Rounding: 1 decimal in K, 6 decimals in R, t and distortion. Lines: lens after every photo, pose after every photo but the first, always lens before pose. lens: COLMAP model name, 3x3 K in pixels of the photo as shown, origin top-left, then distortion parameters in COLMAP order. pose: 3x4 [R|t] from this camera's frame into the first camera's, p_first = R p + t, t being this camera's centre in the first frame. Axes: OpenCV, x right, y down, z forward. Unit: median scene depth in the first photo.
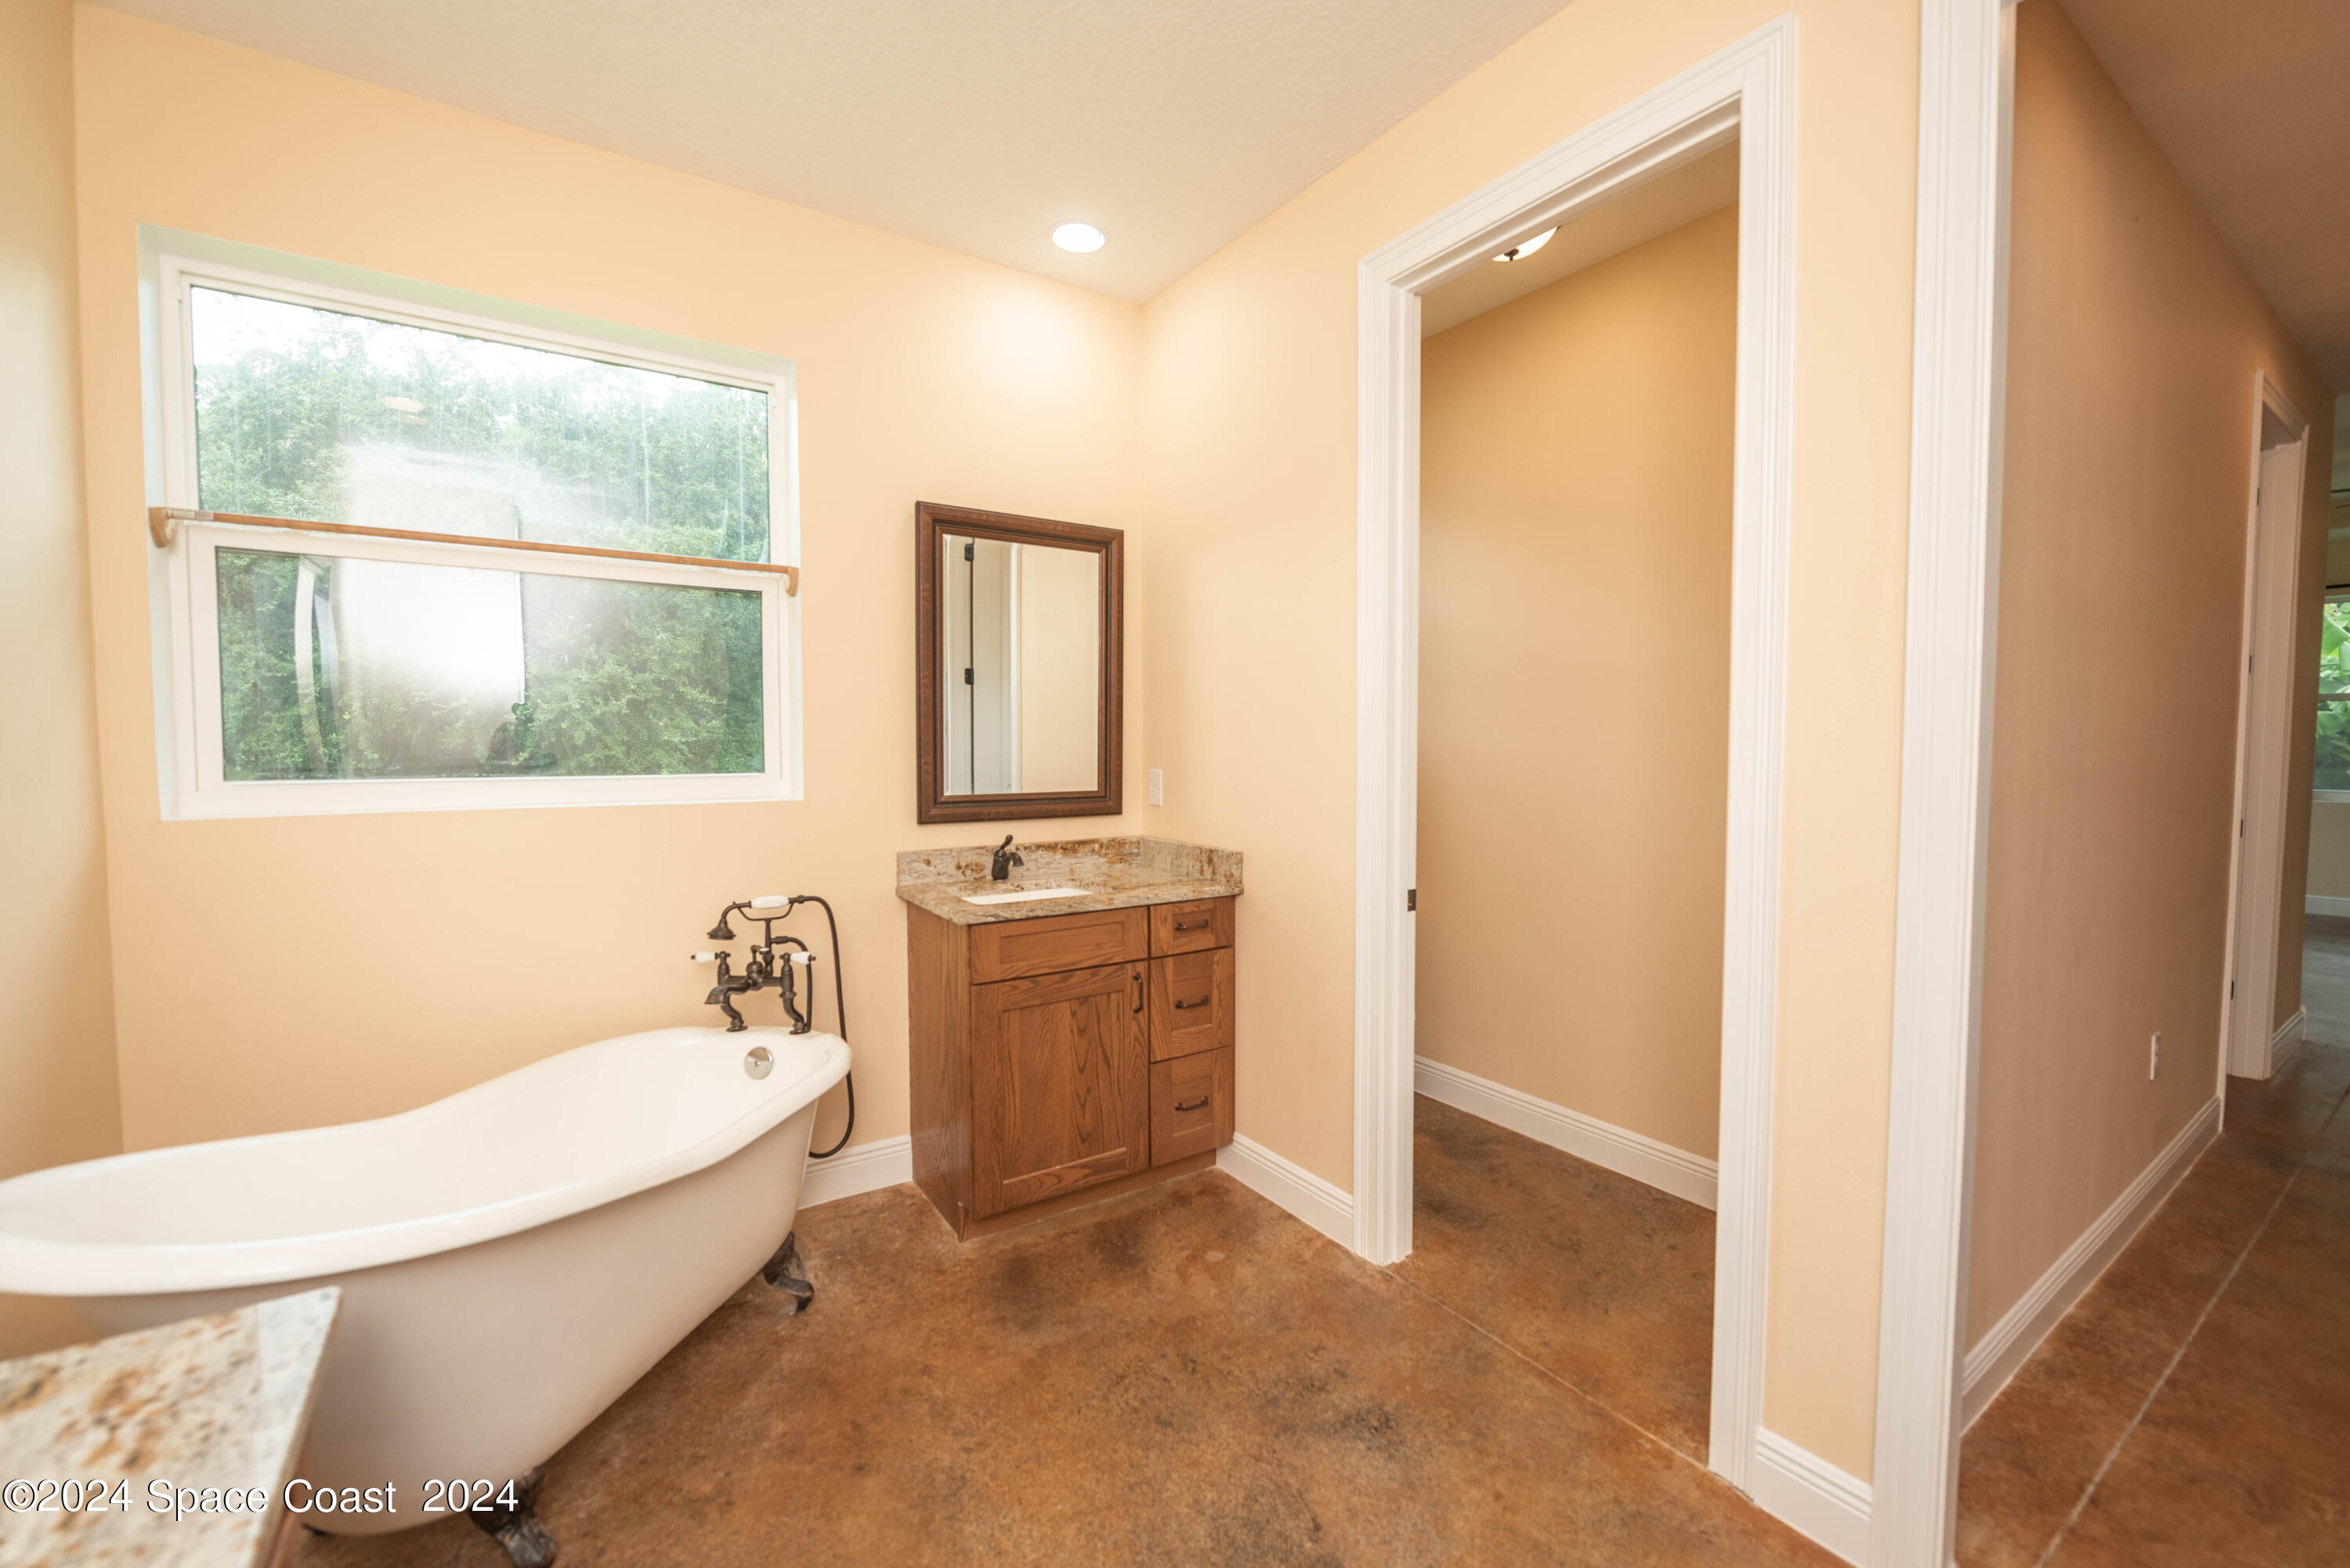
lens RADIAL K [[944.4, 0, 1175.0], [0, 944.4, 784.0], [0, 0, 1]] dist [0.000615, 0.000106]
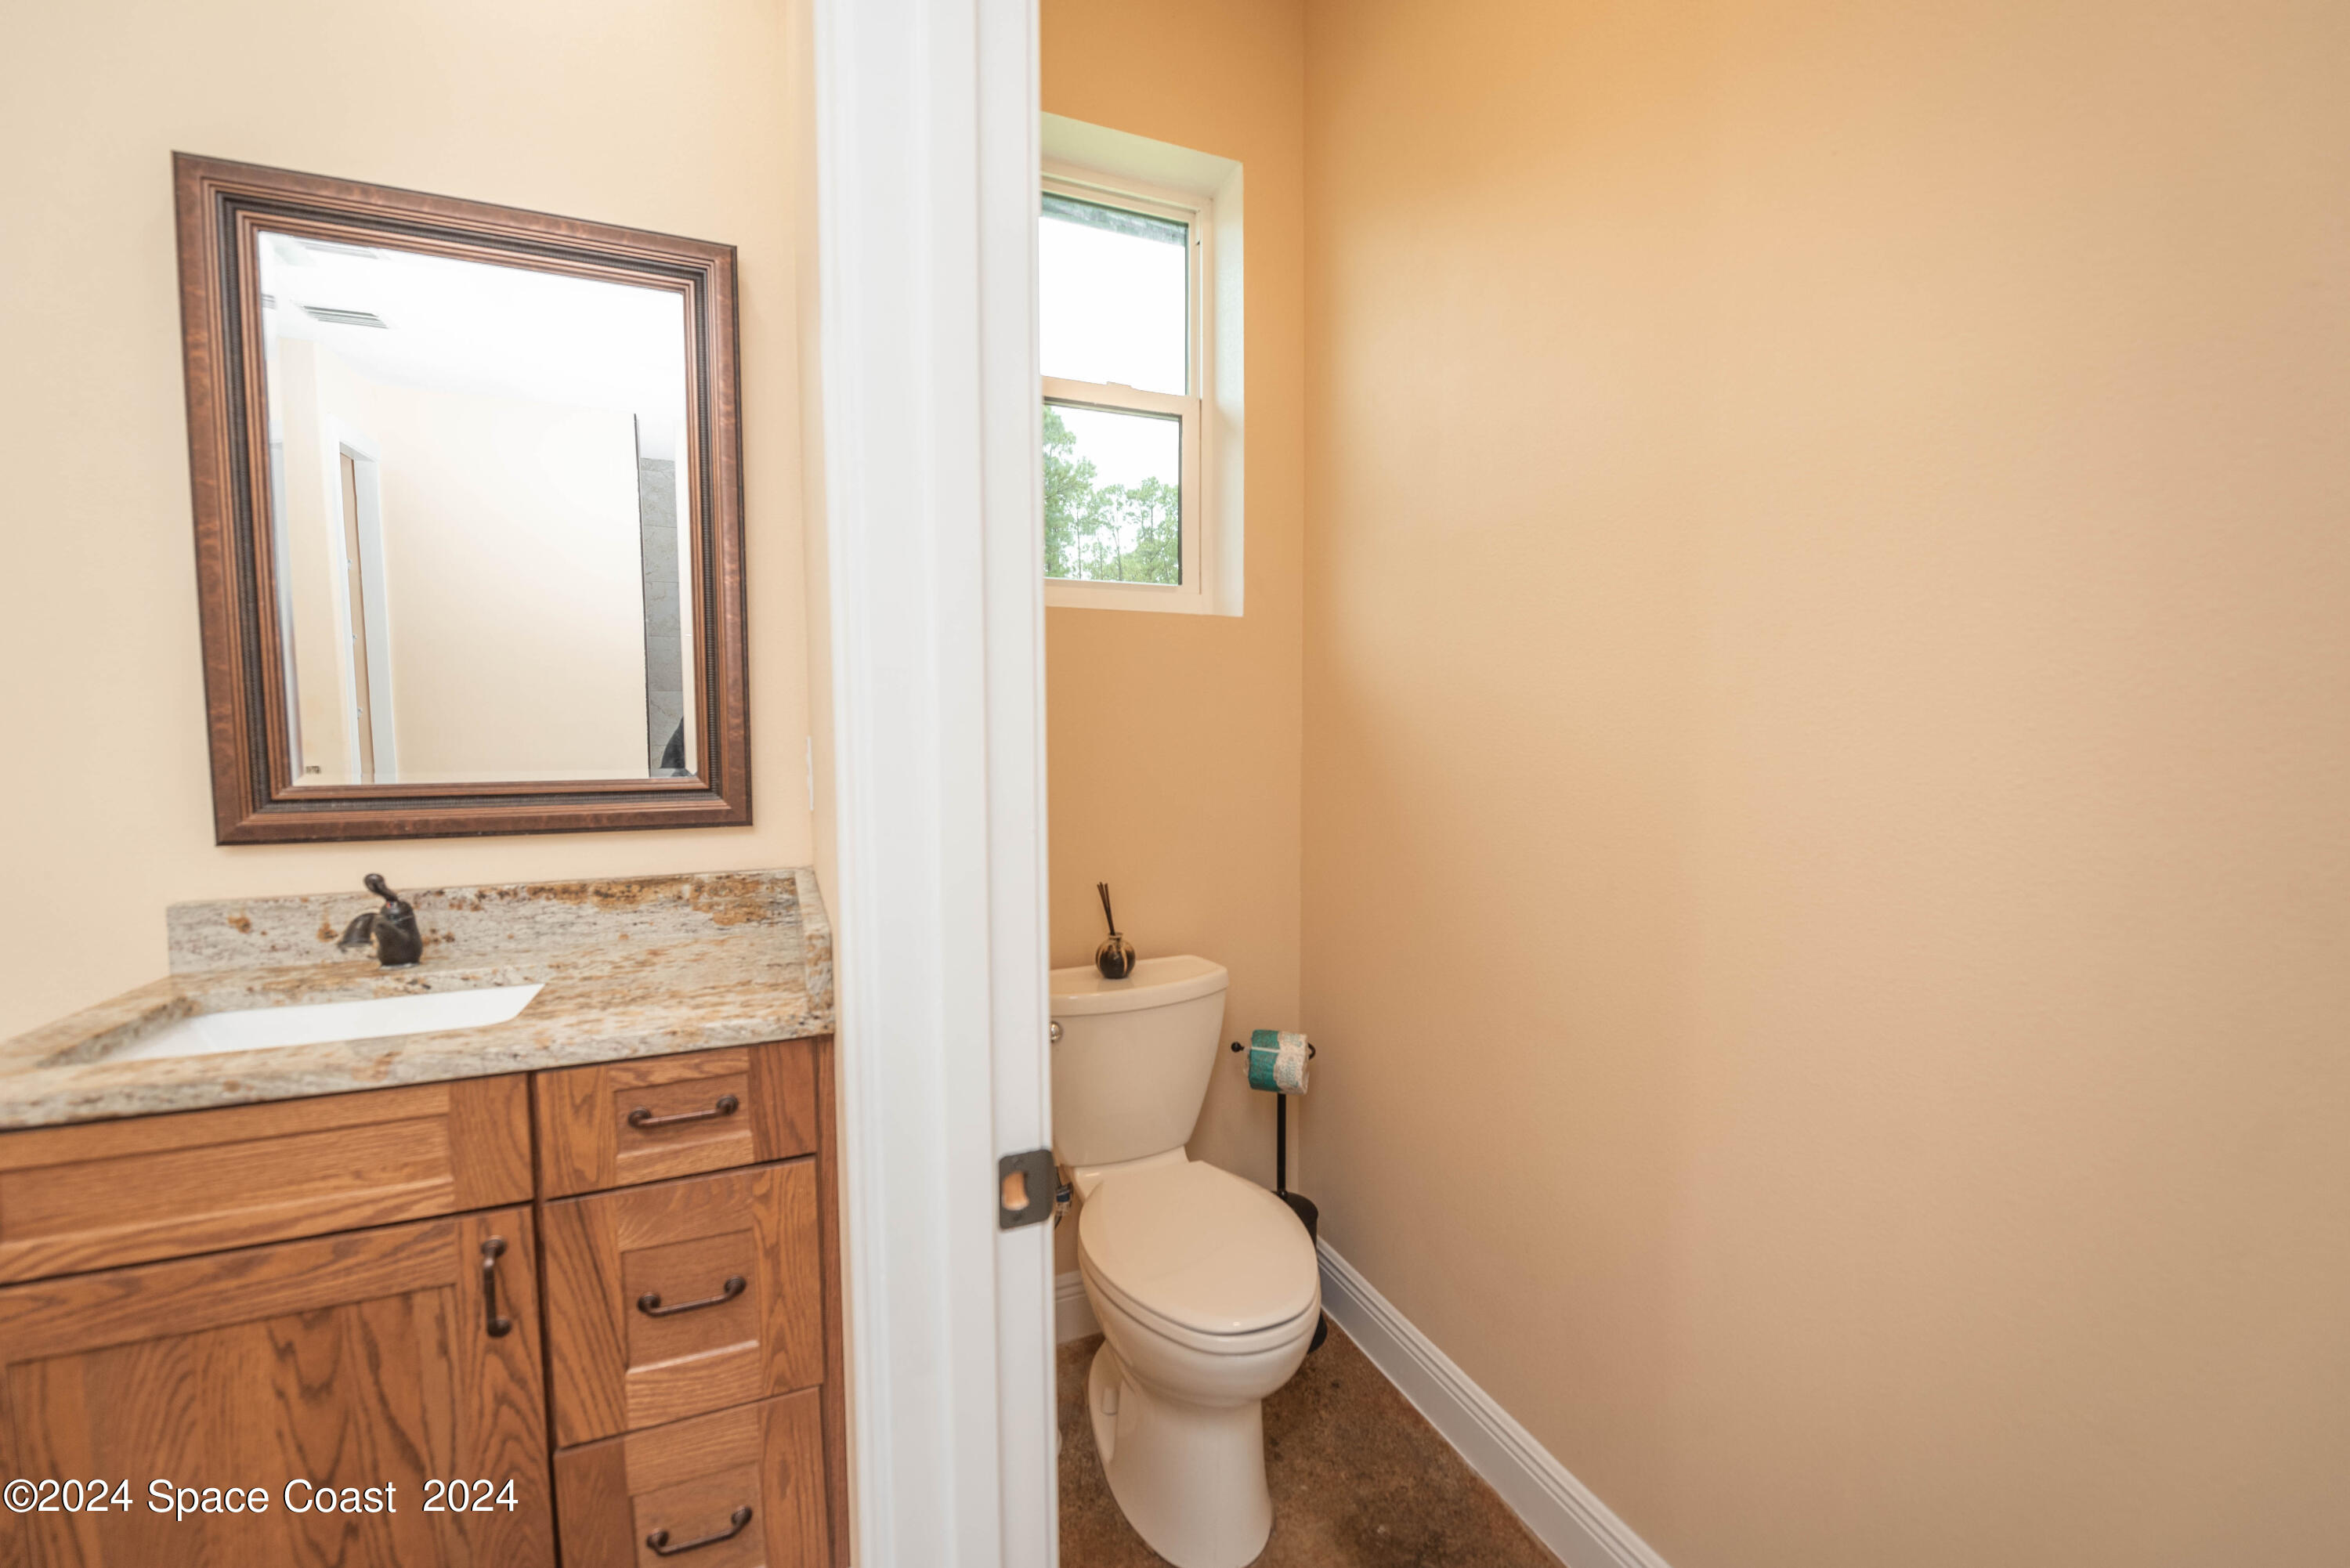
lens RADIAL K [[944.4, 0, 1175.0], [0, 944.4, 784.0], [0, 0, 1]] dist [0.000615, 0.000106]
pose [[0.980021, 0.012257, -0.198514, 0.308304], [-0.007771, 0.999697, 0.023362, -0.003931], [0.198740, -0.021353, 0.979820, 0.647424]]
